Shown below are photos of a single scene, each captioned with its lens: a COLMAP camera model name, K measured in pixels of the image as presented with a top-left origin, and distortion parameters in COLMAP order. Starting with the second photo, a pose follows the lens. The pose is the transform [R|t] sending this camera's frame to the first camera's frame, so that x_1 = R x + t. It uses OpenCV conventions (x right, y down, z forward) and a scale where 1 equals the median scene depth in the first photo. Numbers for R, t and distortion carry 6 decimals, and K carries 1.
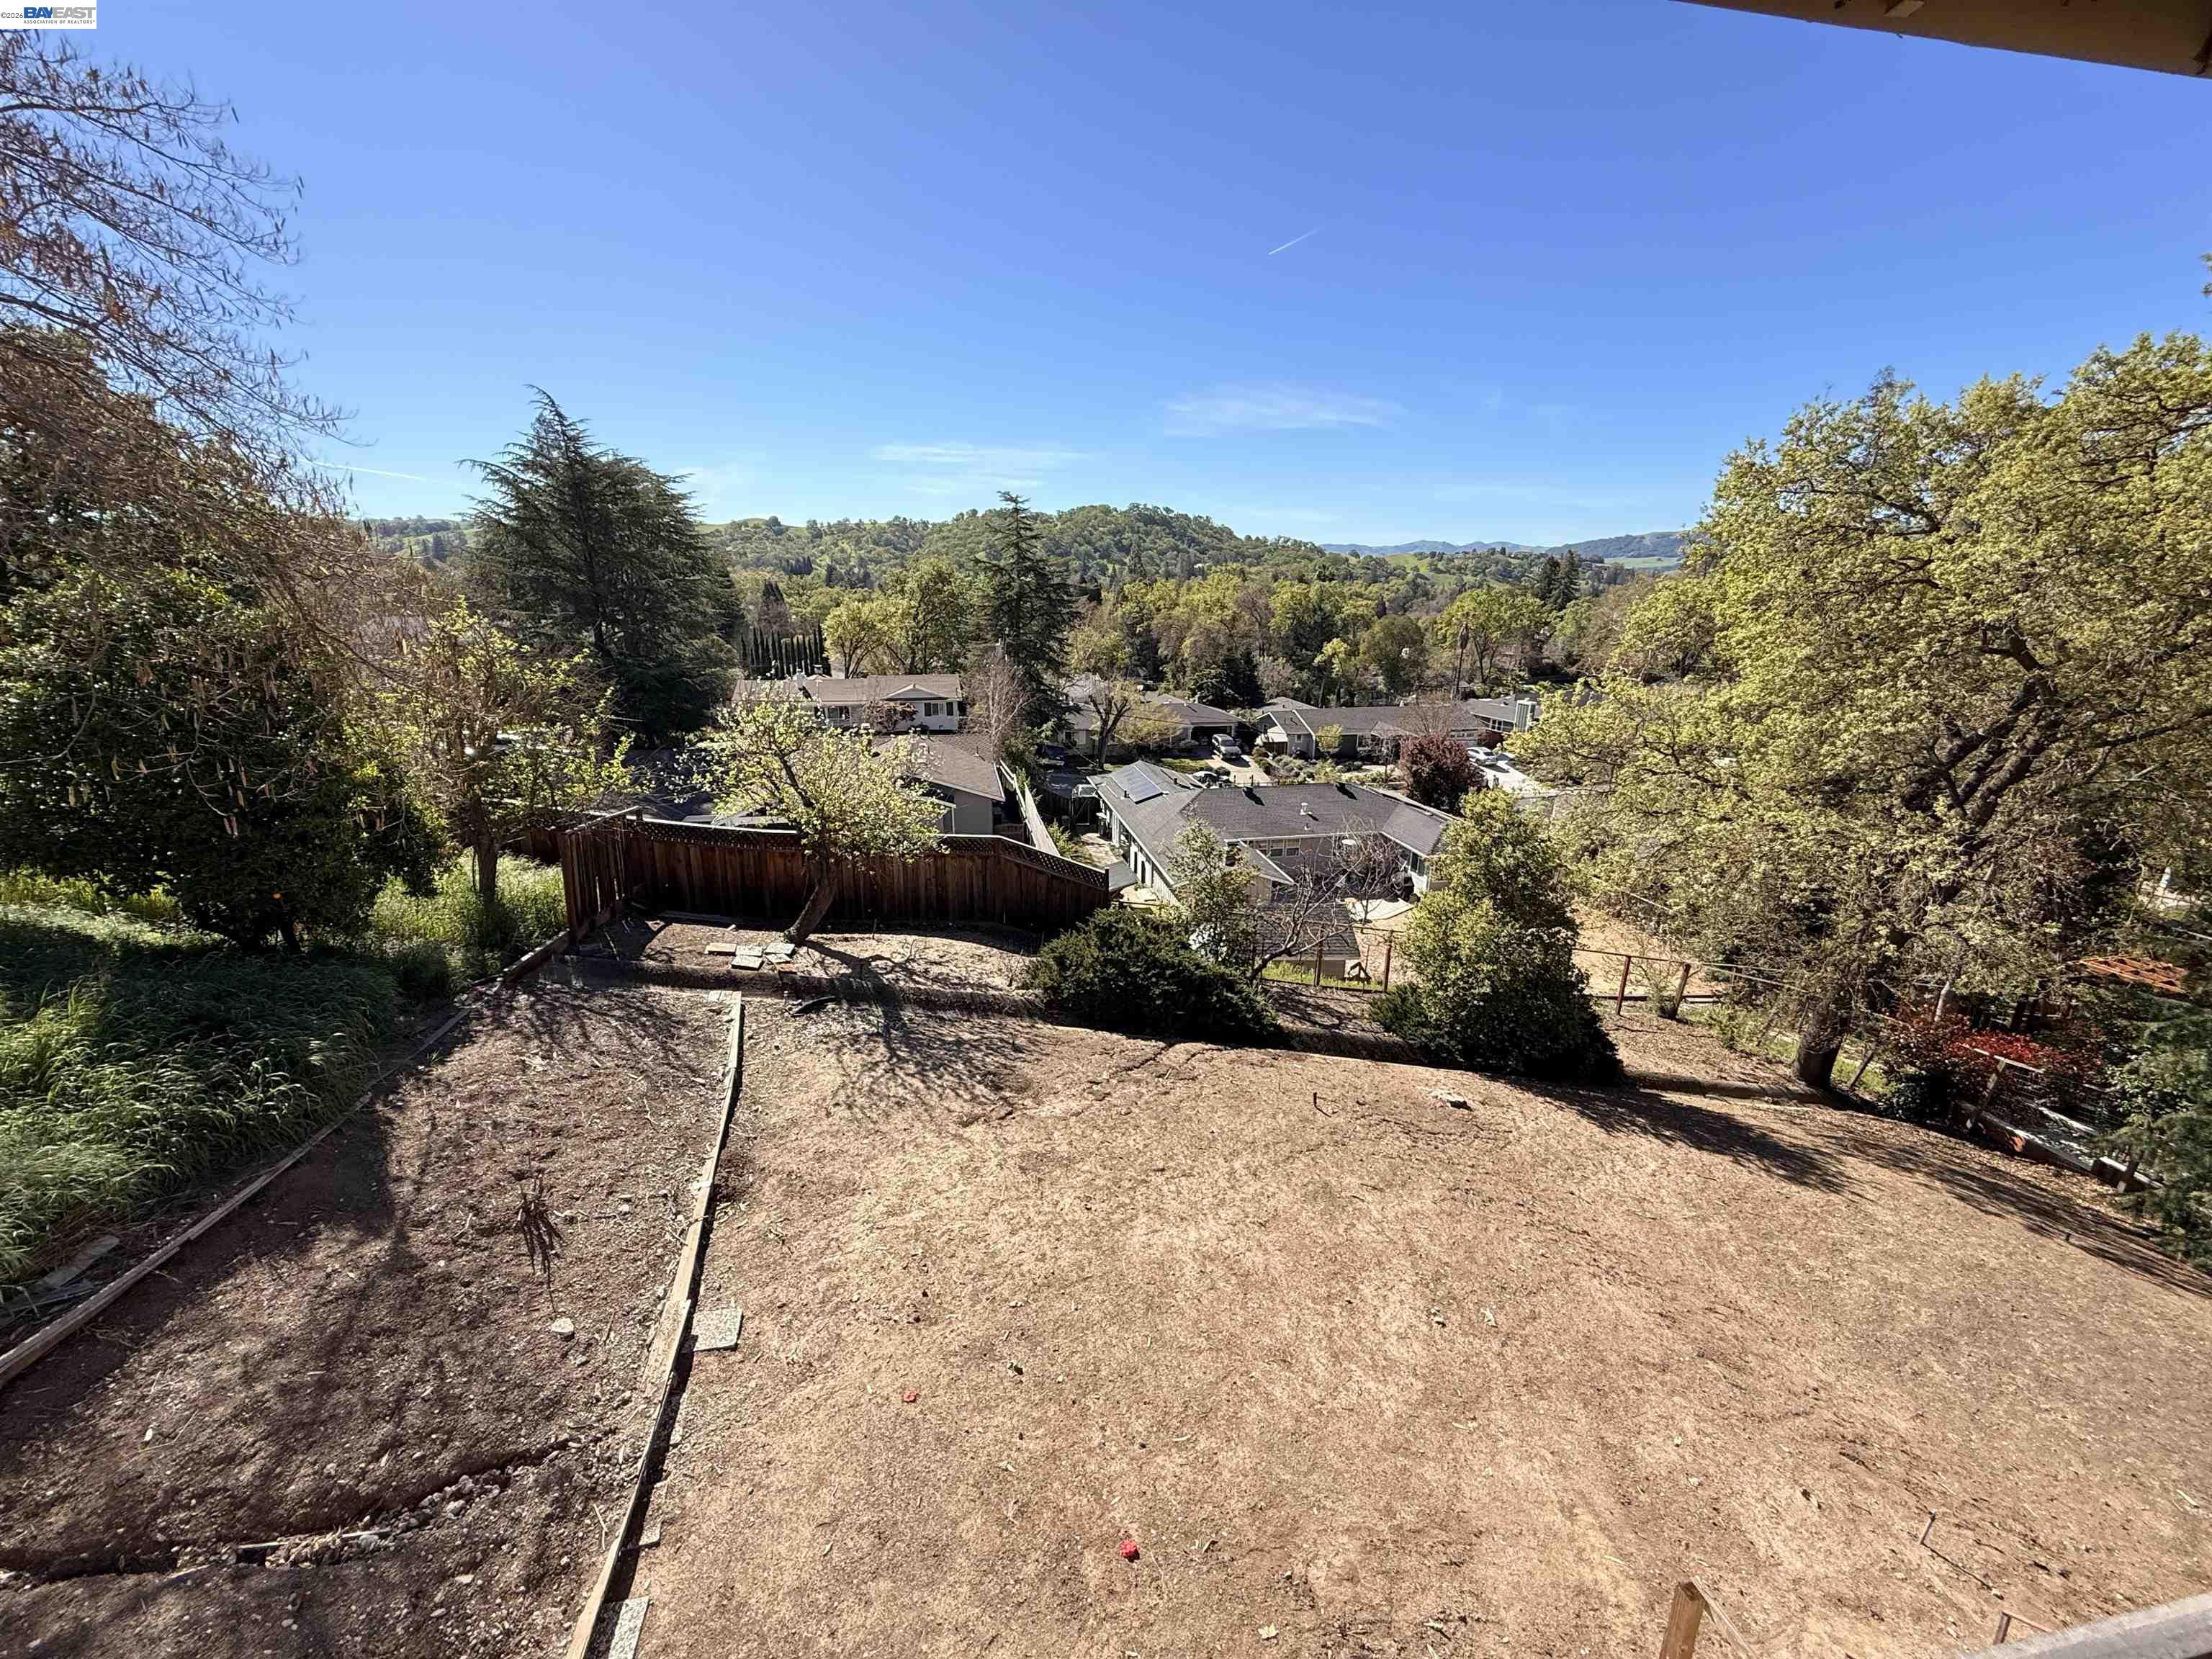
lens RADIAL K [[881.9, 0, 1097.5], [0, 881.9, 844.2], [0, 0, 1]] dist [0.000772, 0.000112]
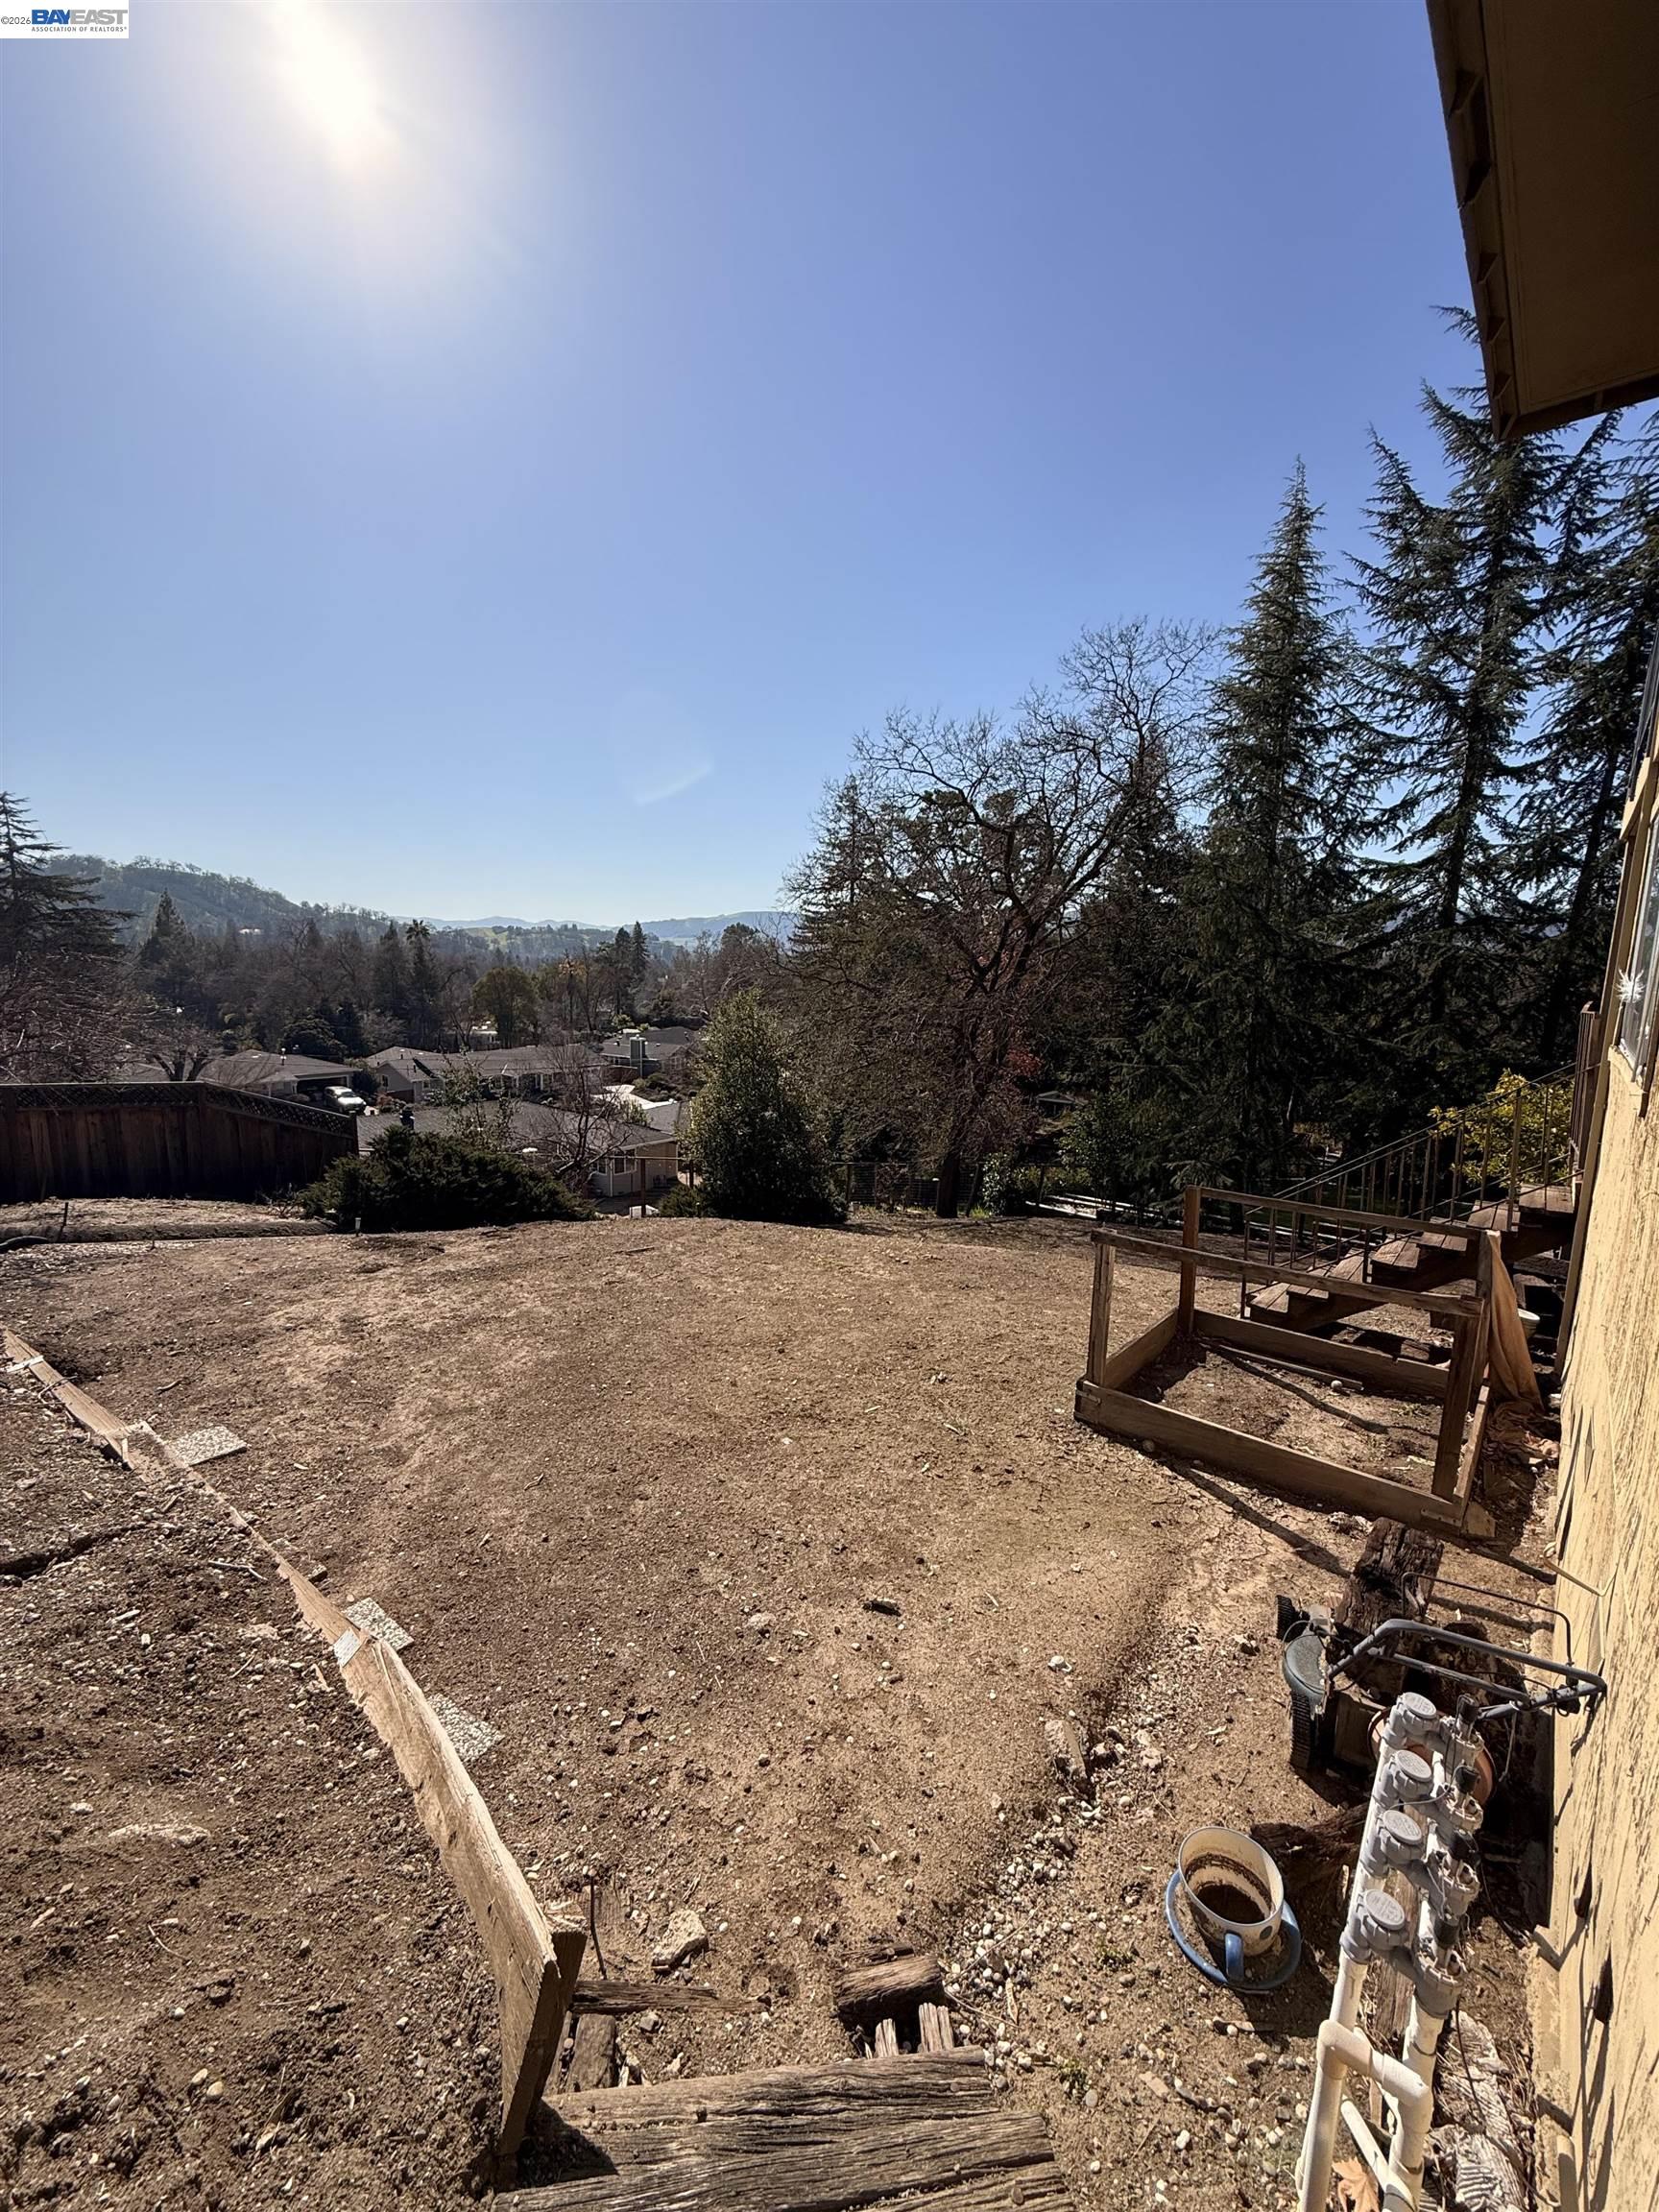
lens RADIAL K [[881.9, 0, 828.8], [0, 881.9, 1097.8], [0, 0, 1]] dist [0.000772, 0.000112]
pose [[0.764750, -0.088459, 0.638226, -0.089078], [0.176280, 0.981464, -0.075193, 0.072602], [-0.619745, 0.170010, 0.766168, 0.016662]]
